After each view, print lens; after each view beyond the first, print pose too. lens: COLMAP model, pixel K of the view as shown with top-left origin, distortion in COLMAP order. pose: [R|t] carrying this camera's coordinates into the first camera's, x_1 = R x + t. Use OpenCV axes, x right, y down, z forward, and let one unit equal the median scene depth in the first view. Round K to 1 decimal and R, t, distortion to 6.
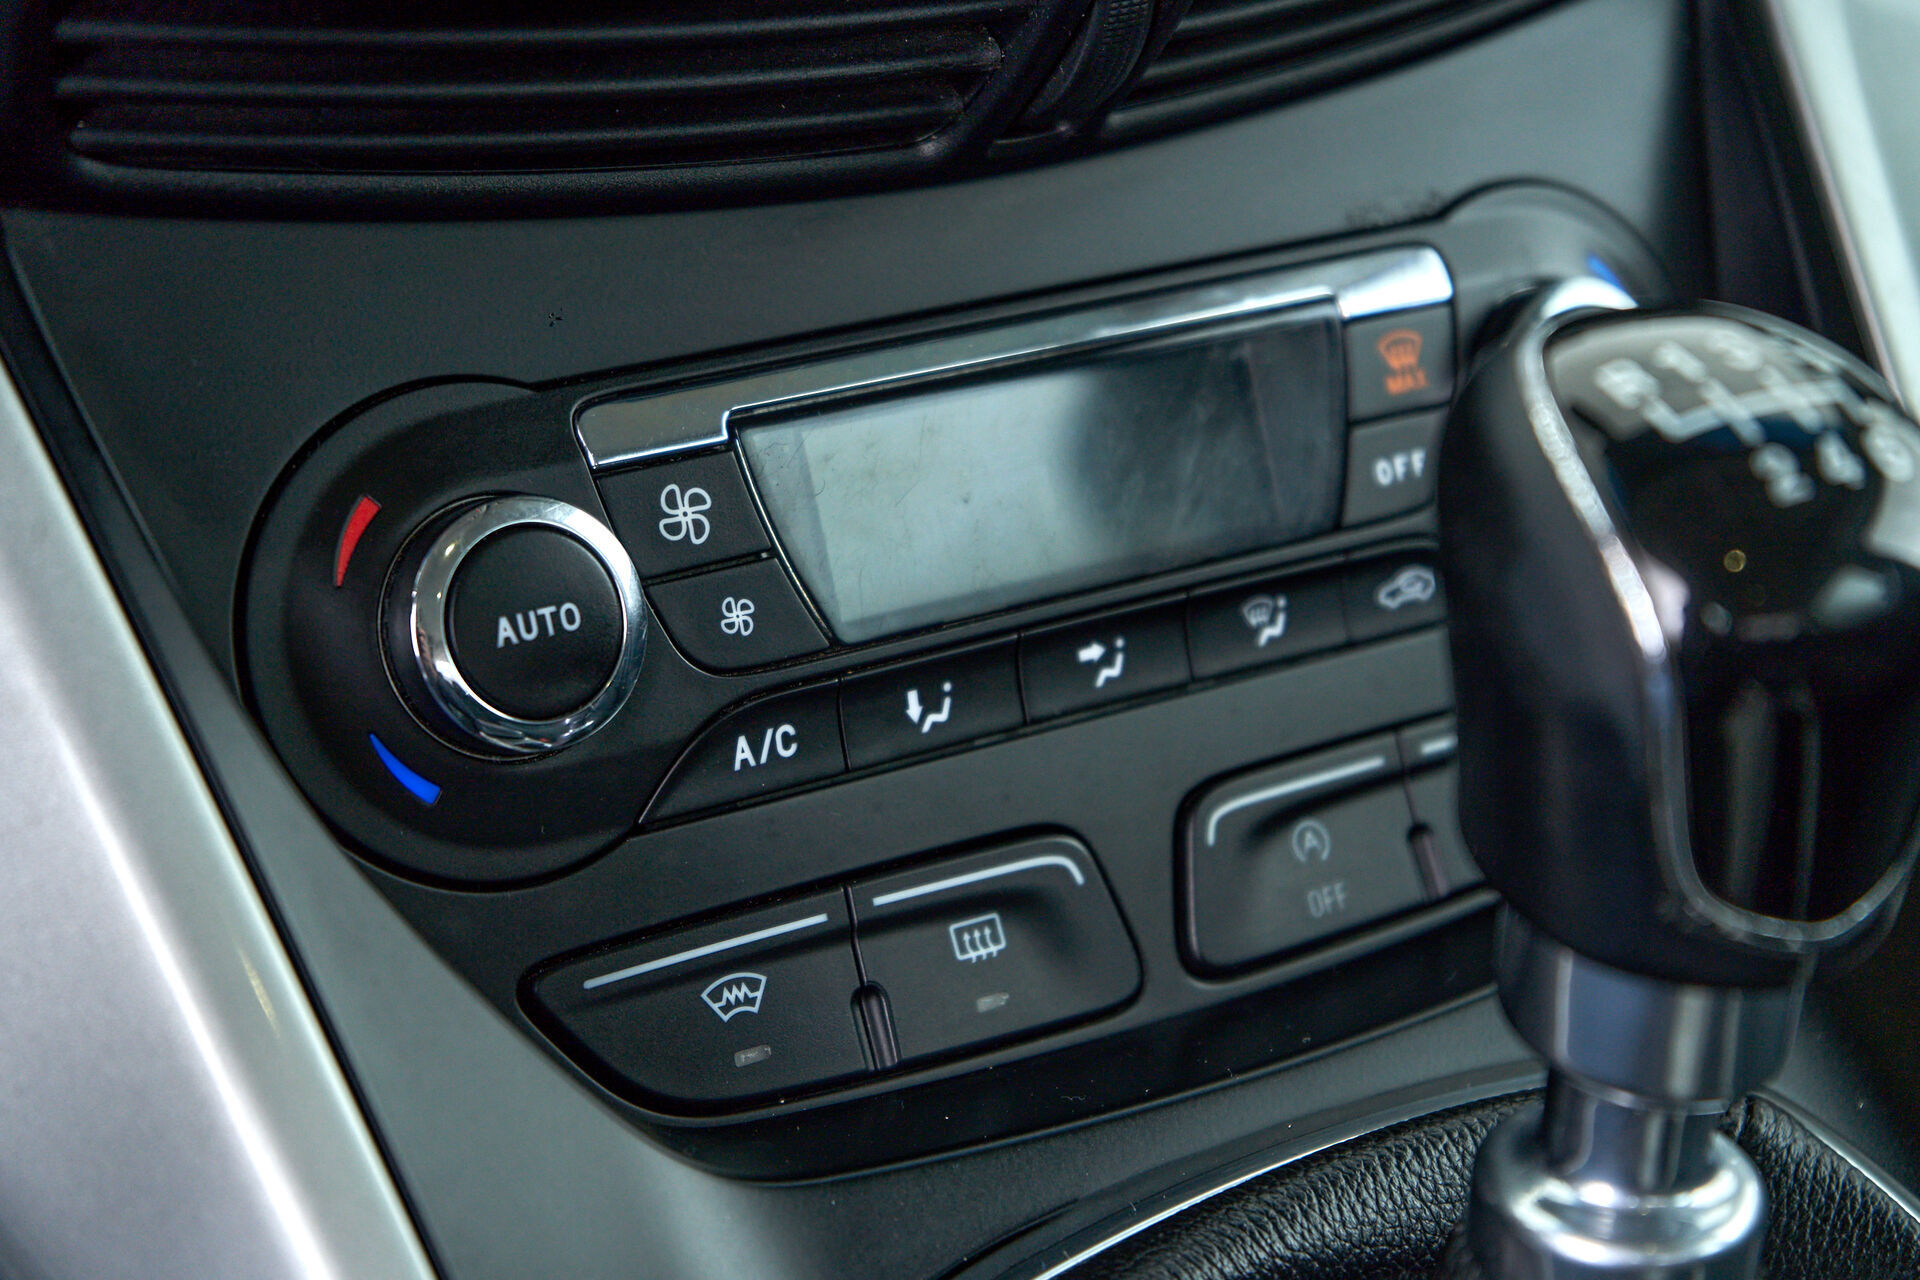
lens RADIAL K [[4115.3, 0, 960.0], [0, 4115.3, 640.0], [0, 0, 1]] dist [-0.026243, -0.004681]
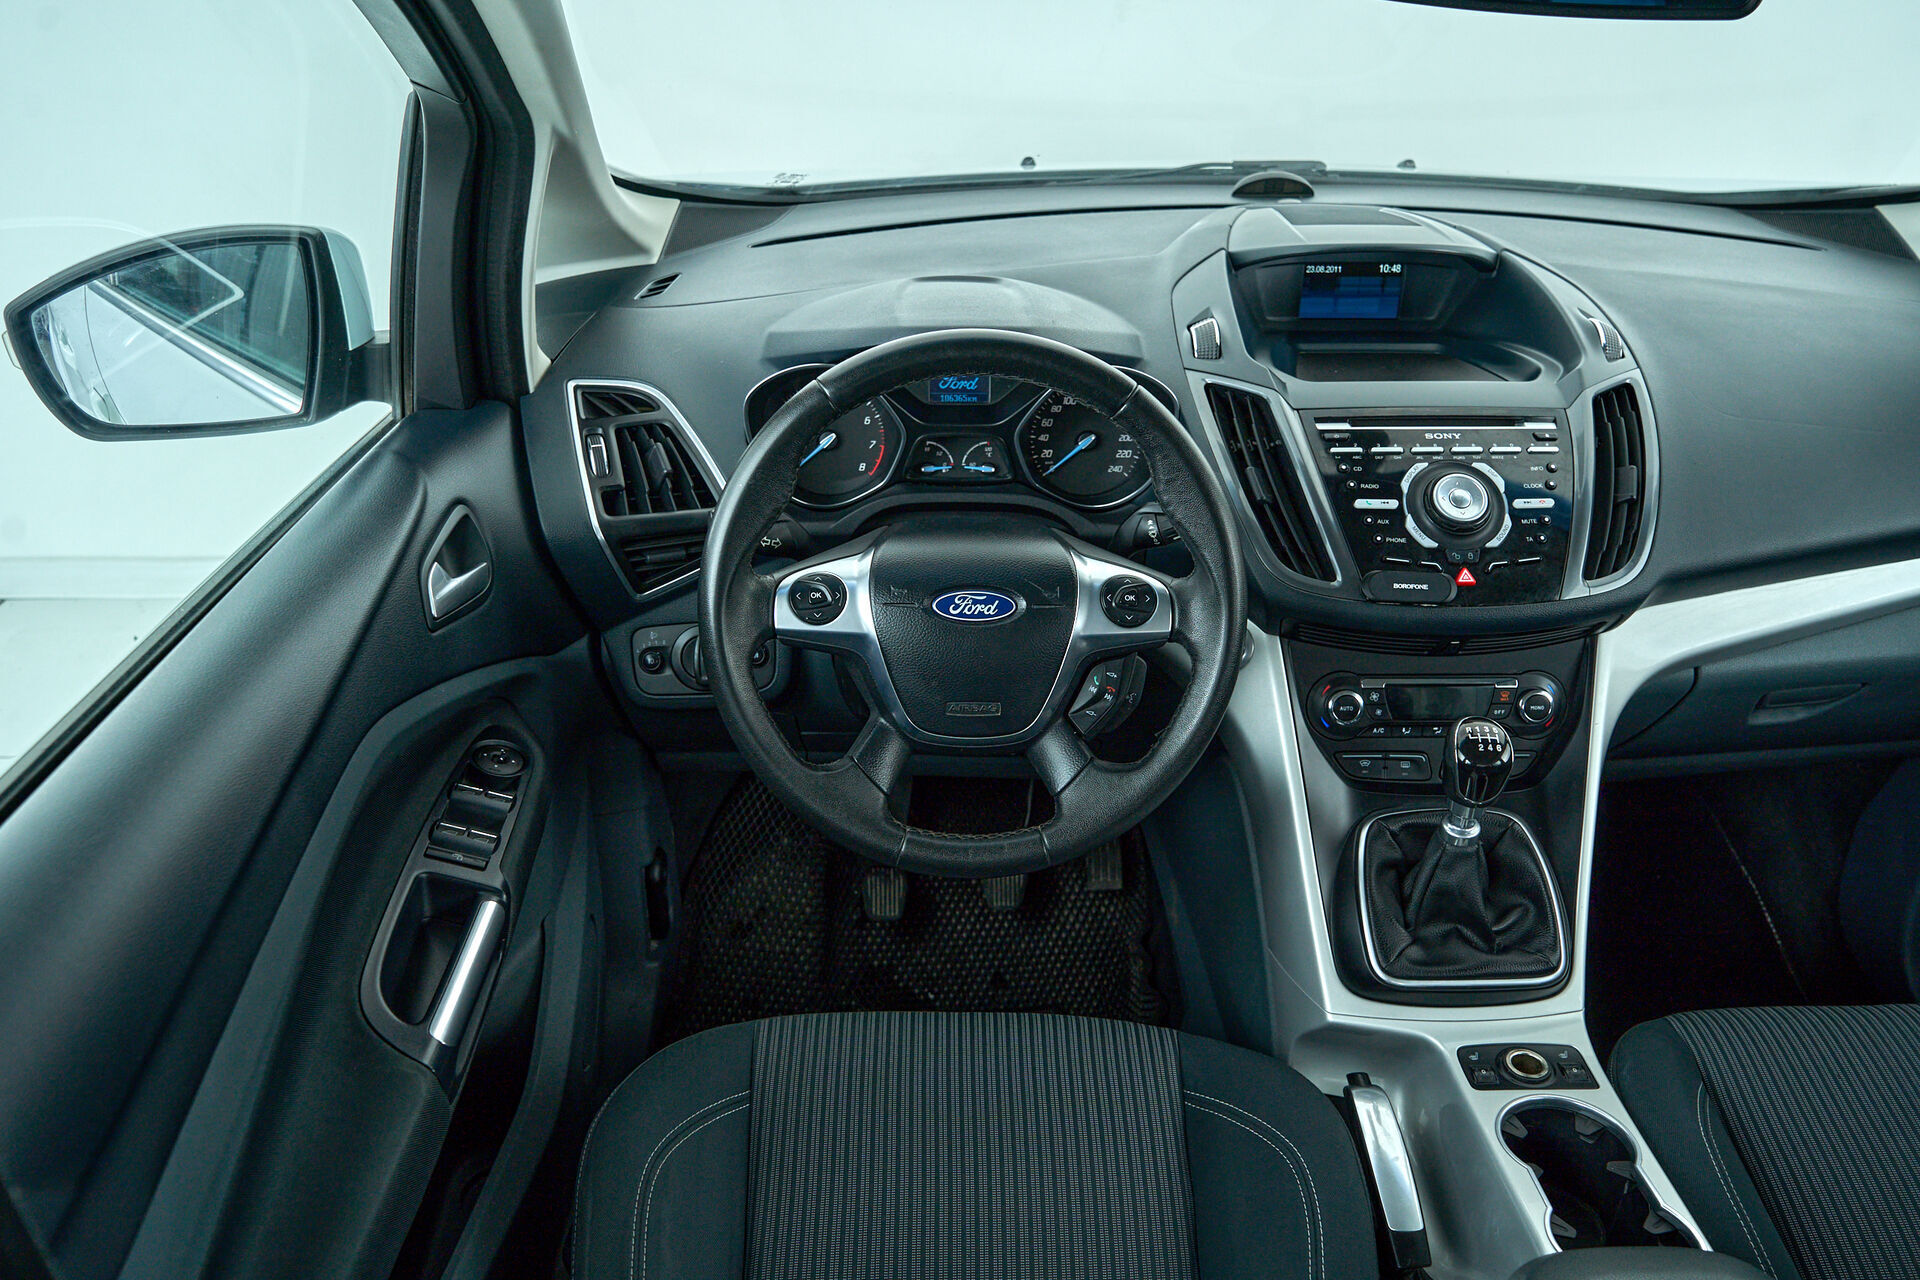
lens RADIAL K [[1569.7, 0, 960.0], [0, 1569.7, 640.0], [0, 0, 1]] dist [0.008333, -0.000368]
pose [[0.837223, 0.265508, -0.478082, 0.595768], [-0.199507, 0.962269, 0.185029, -0.476897], [0.509170, -0.059530, 0.858605, -1.660720]]
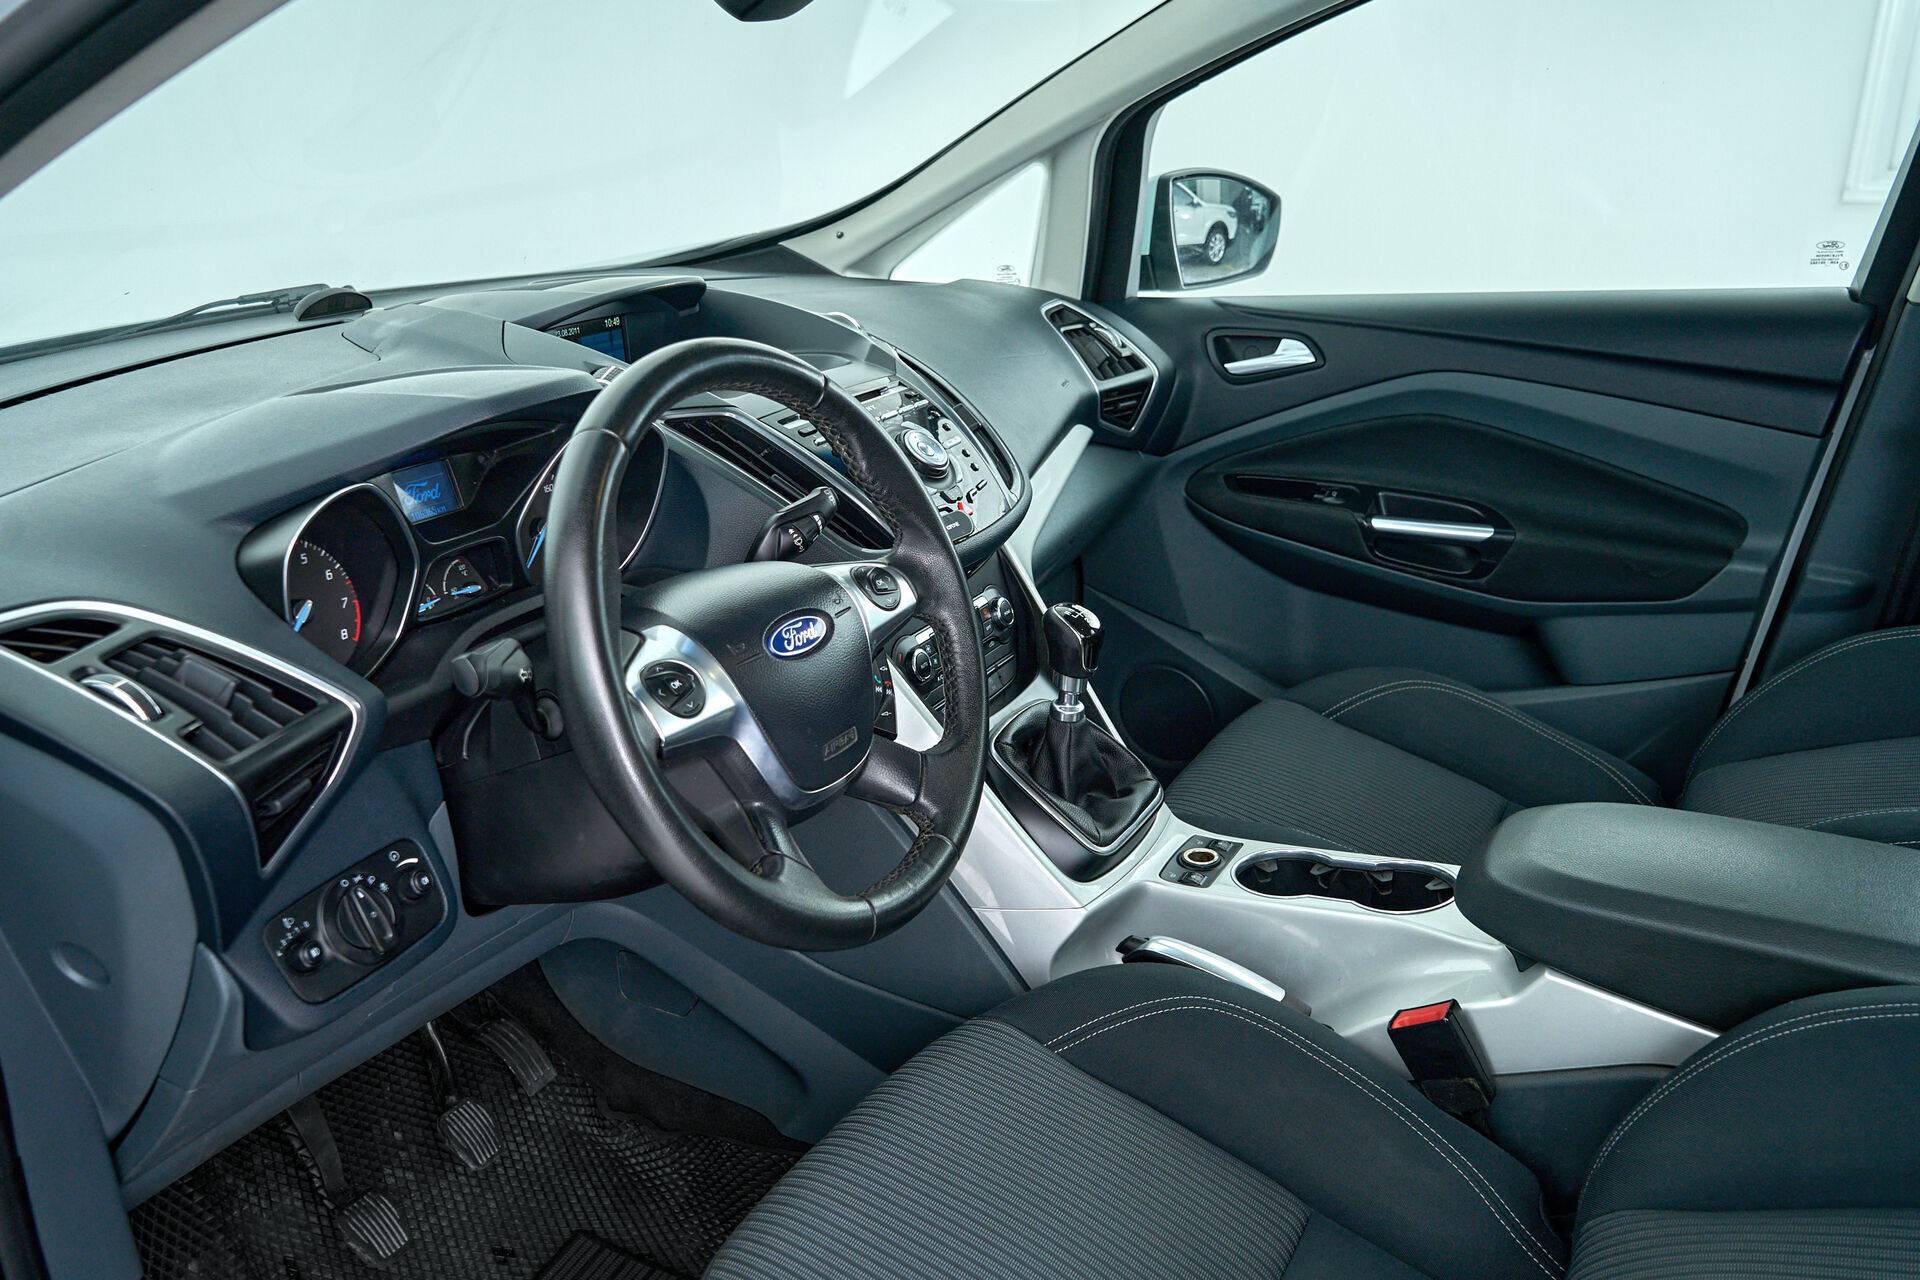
lens RADIAL K [[1569.7, 0, 960.0], [0, 1569.7, 640.0], [0, 0, 1]] dist [0.008333, -0.000368]
pose [[0.895323, -0.165707, 0.413447, -1.183703], [0.170670, 0.985006, 0.025197, -0.107691], [-0.411423, 0.048004, 0.910179, -1.623982]]
